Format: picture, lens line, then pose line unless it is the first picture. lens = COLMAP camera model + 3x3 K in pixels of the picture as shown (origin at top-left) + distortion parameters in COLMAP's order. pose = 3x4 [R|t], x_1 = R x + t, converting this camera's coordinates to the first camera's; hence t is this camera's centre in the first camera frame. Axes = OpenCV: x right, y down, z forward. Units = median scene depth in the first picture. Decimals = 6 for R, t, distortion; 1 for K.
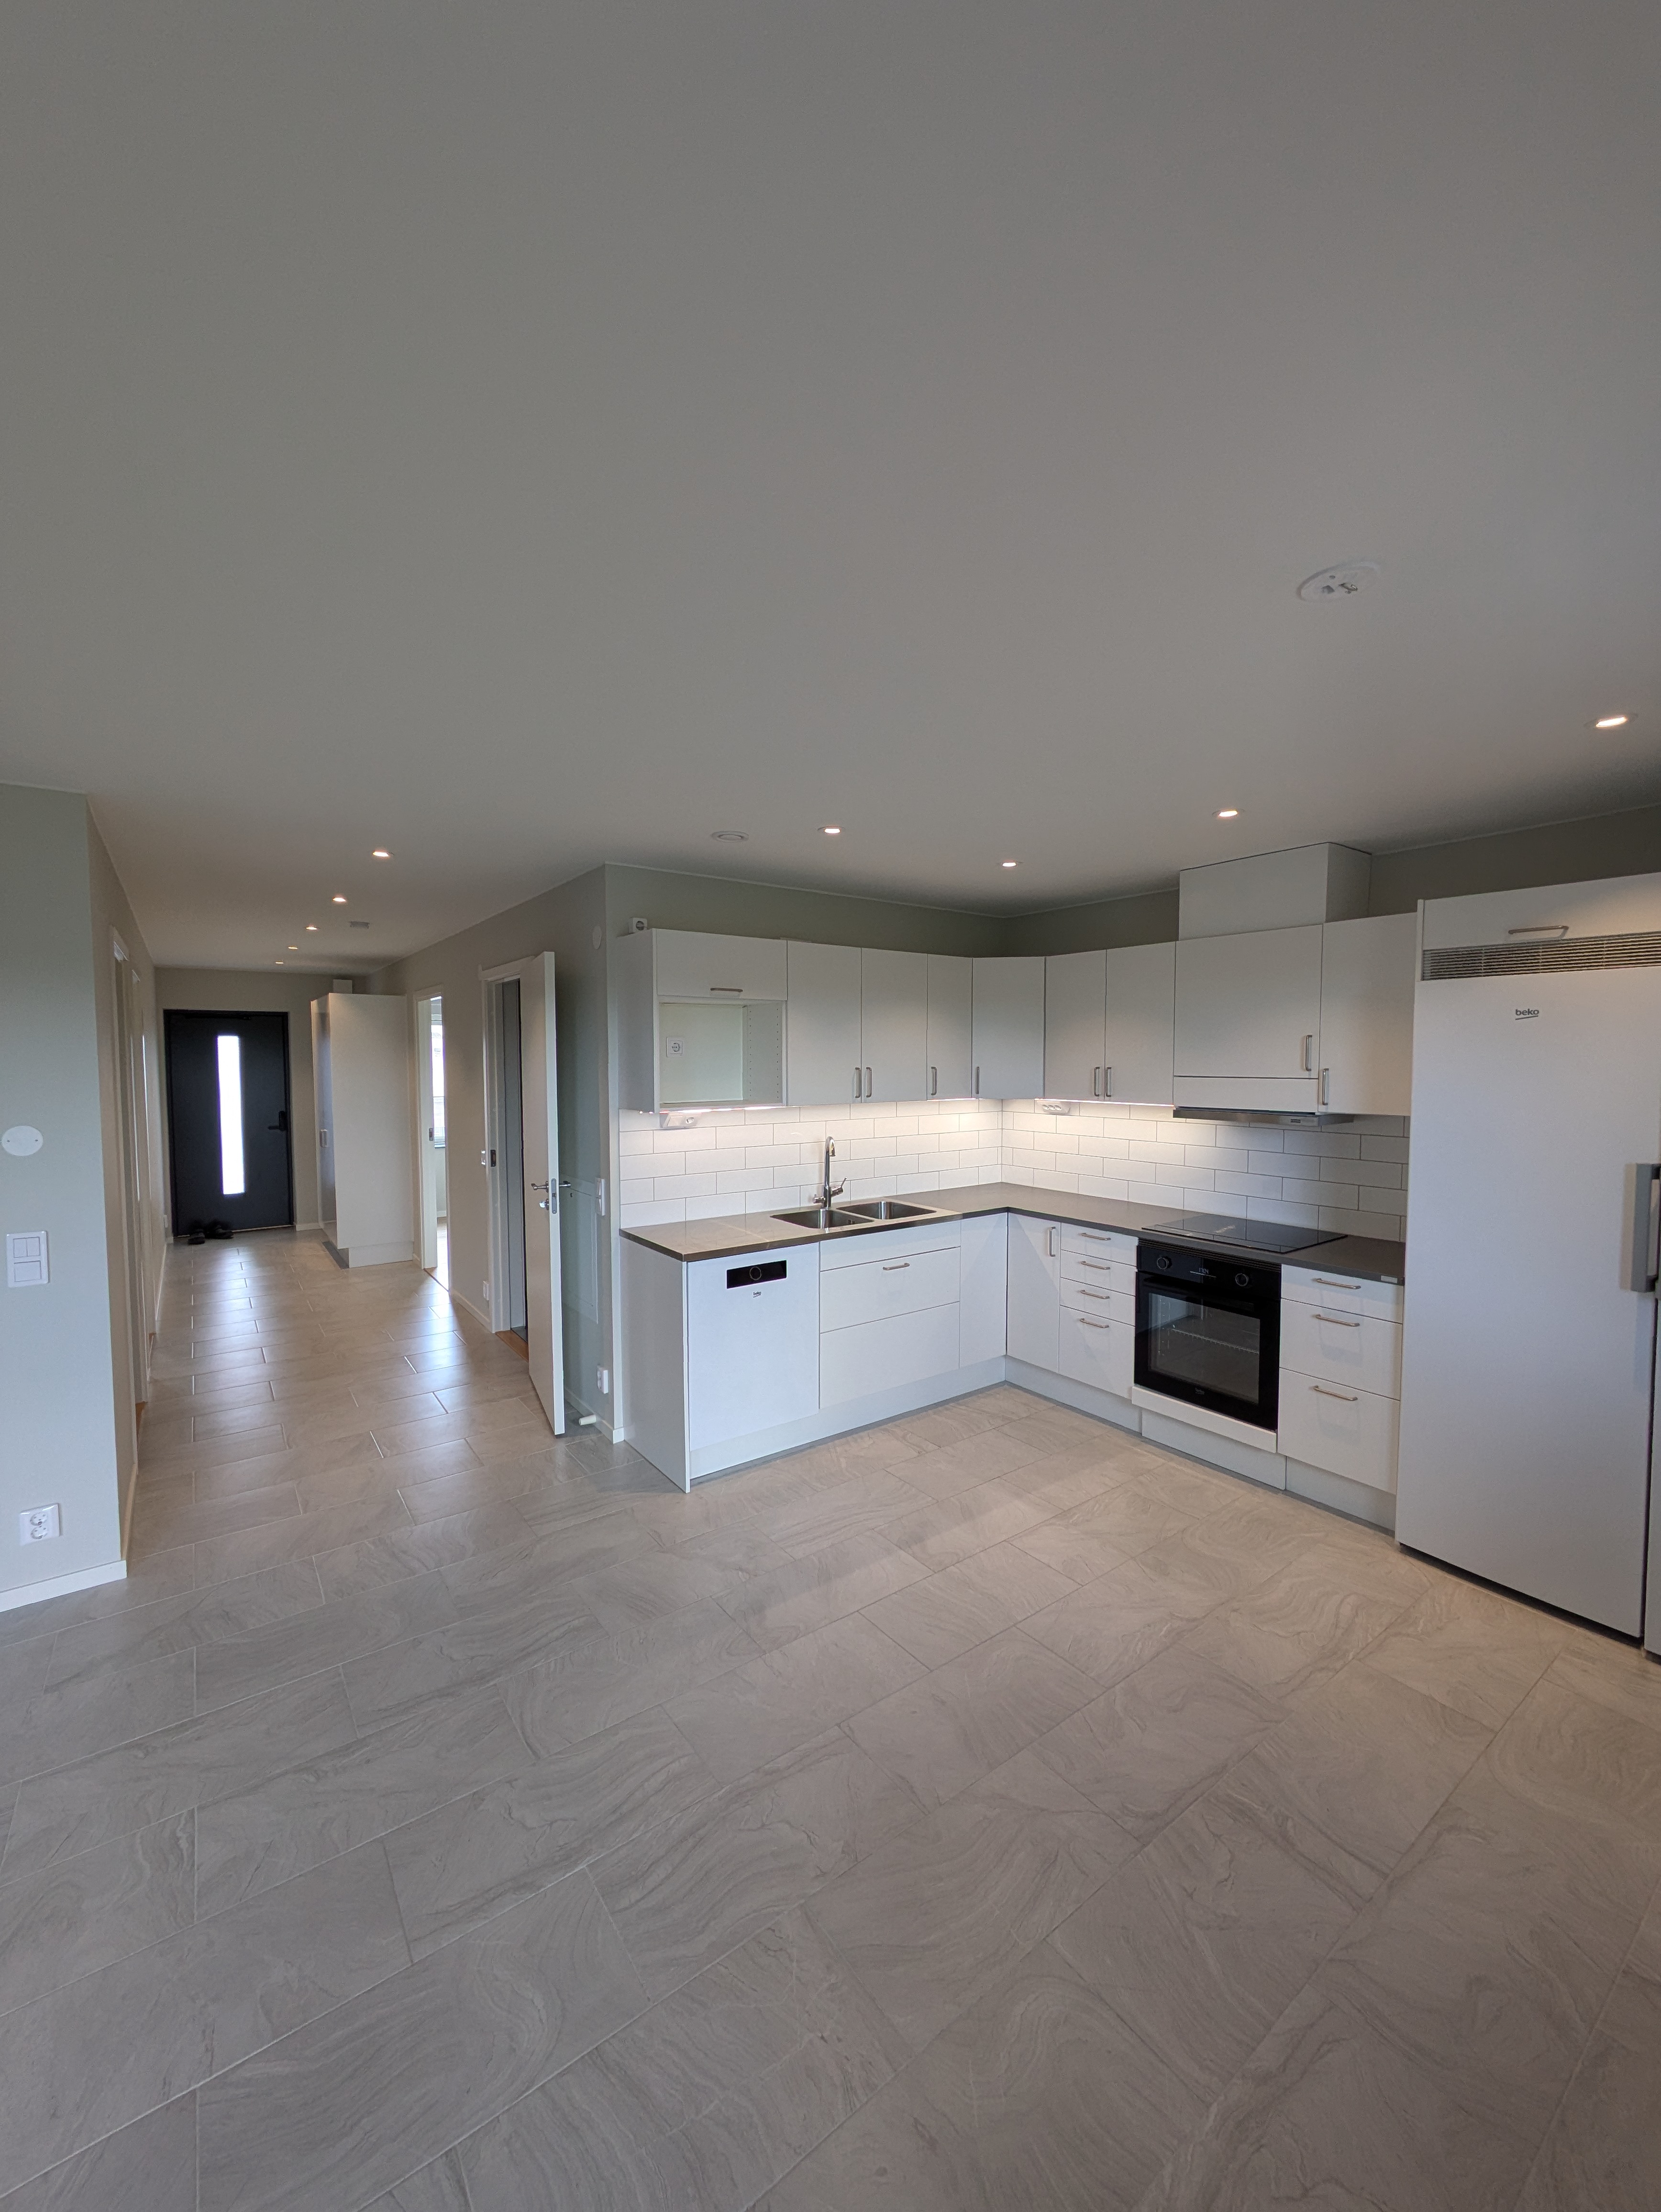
lens RADIAL K [[876.9, 0, 829.2], [0, 876.9, 1105.2], [0, 0, 1]] dist [-0.000297, 0.001049]
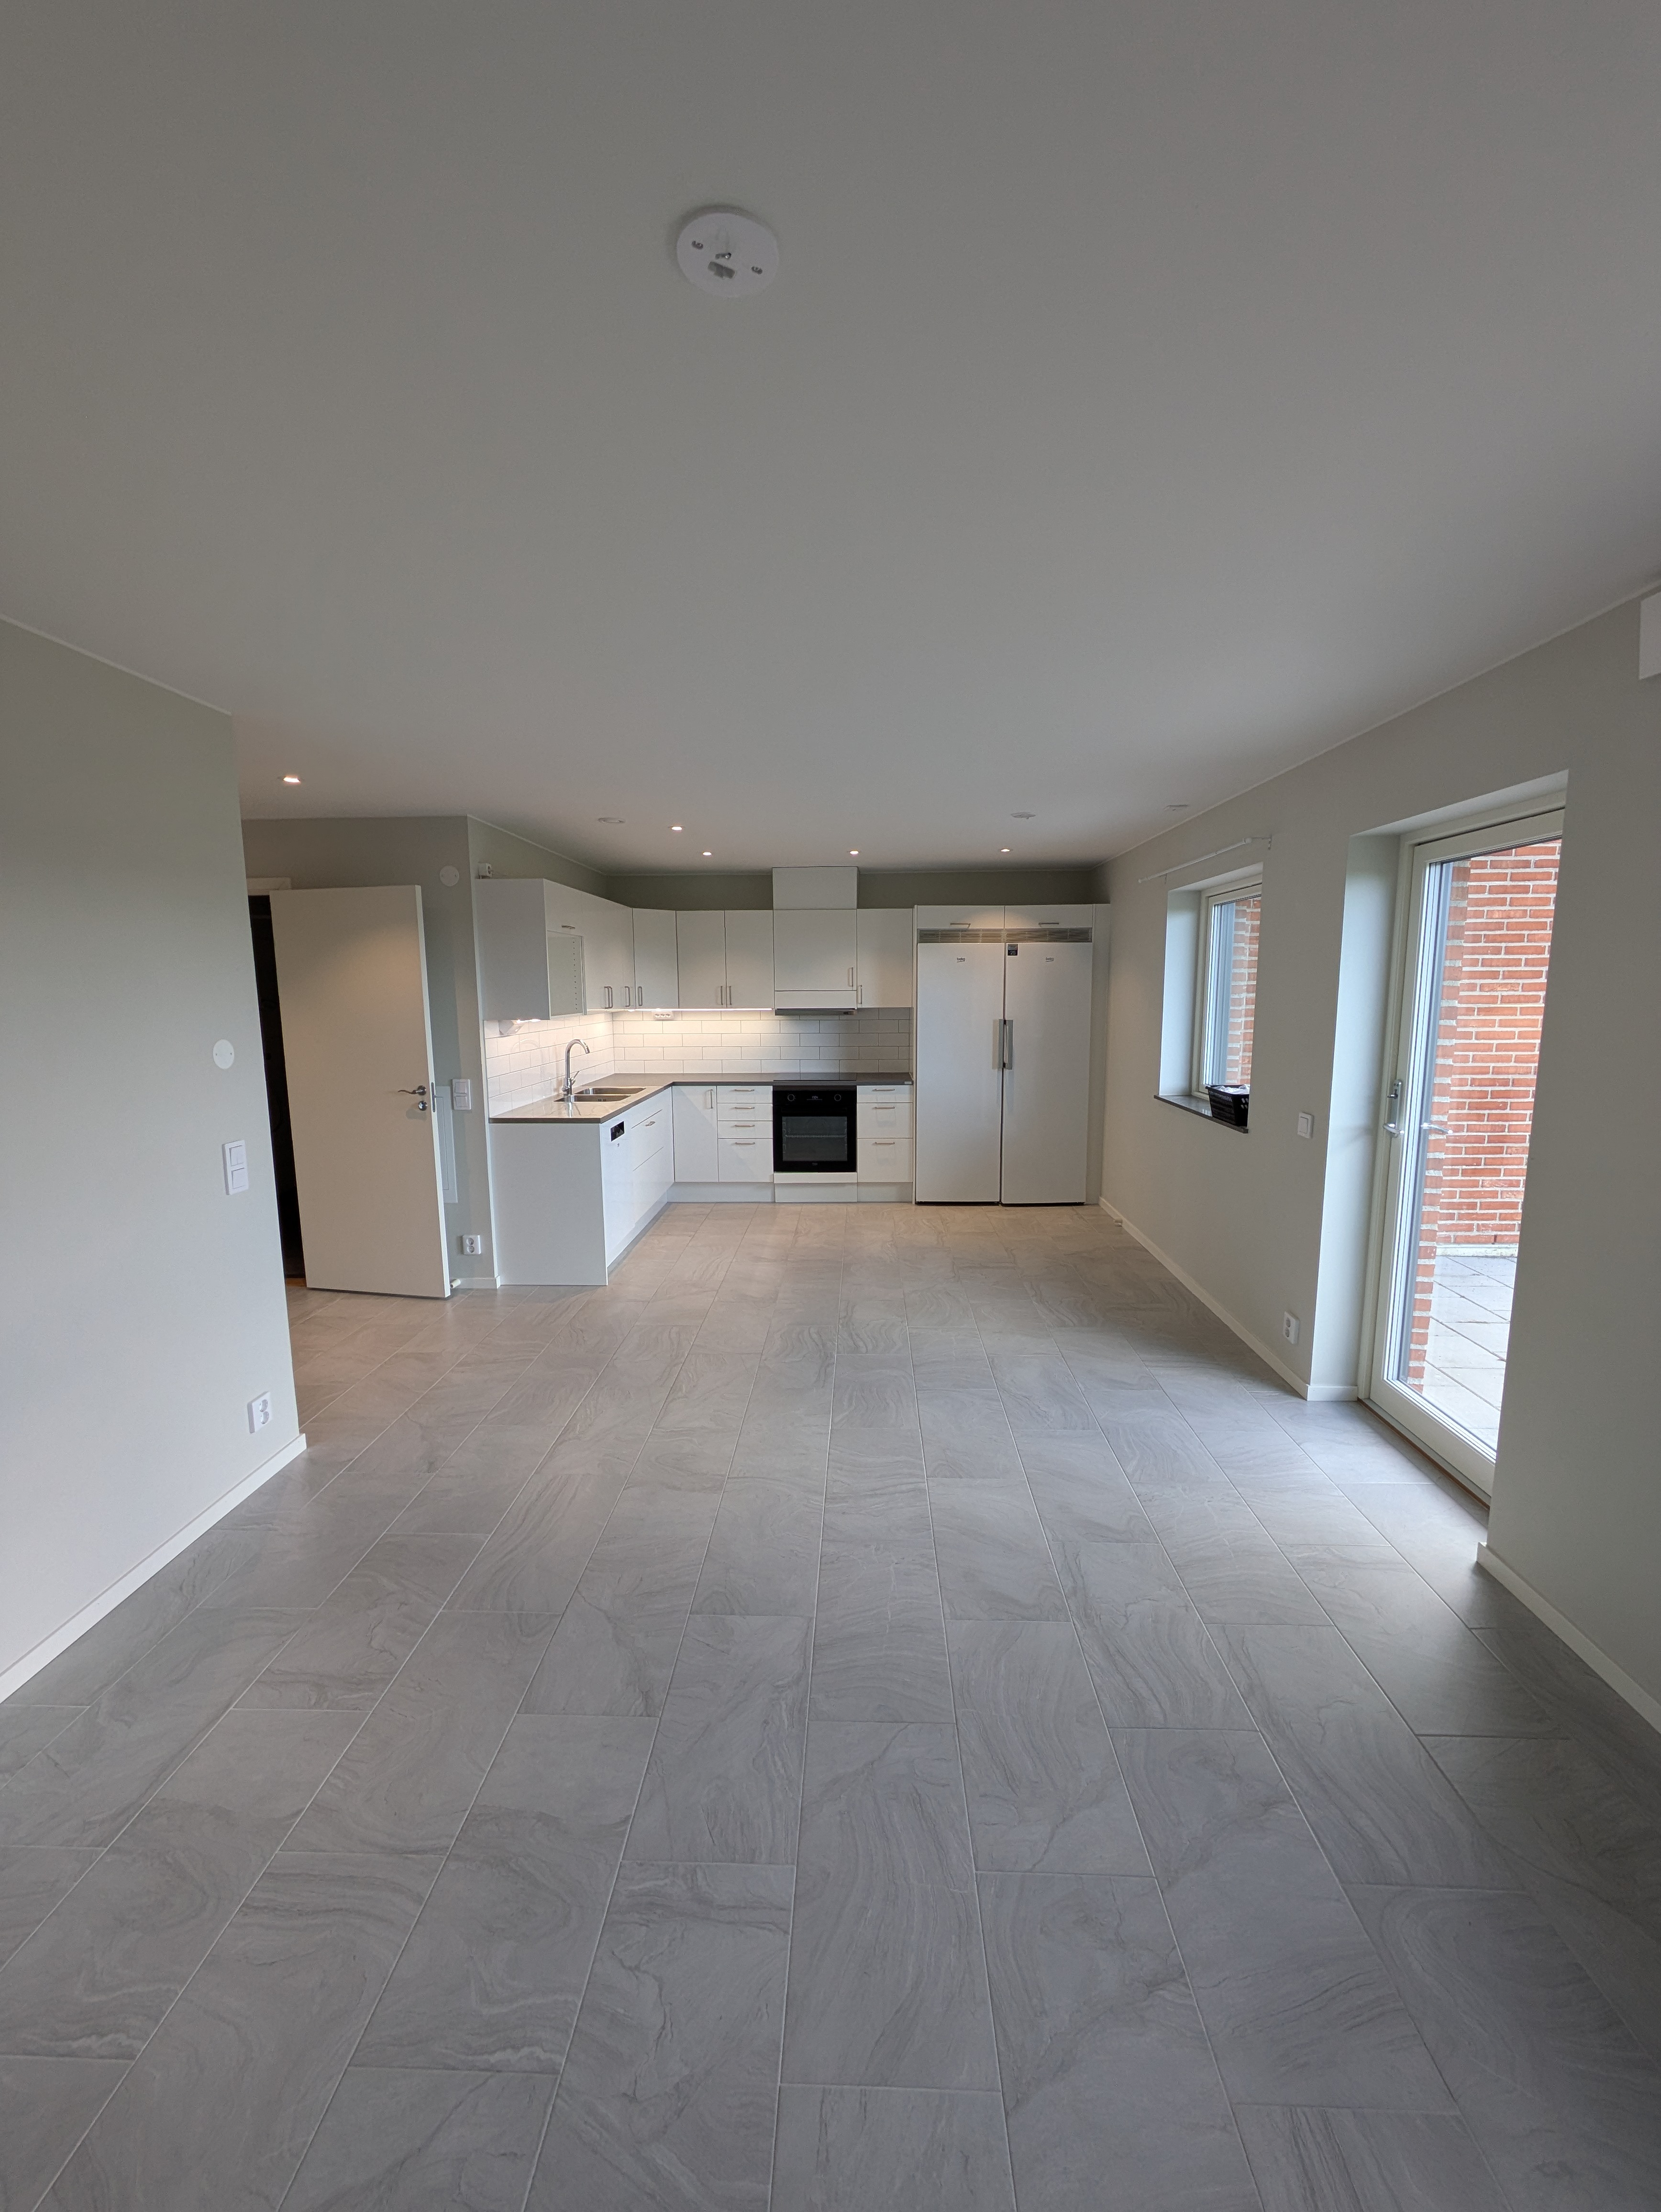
lens RADIAL K [[876.9, 0, 834.0], [0, 876.9, 1107.7], [0, 0, 1]] dist [-0.000297, 0.001049]
pose [[0.616589, -0.111316, 0.779376, -0.994401], [0.047480, 0.993410, 0.104322, 0.022416], [-0.785852, -0.027319, 0.617810, -0.161078]]
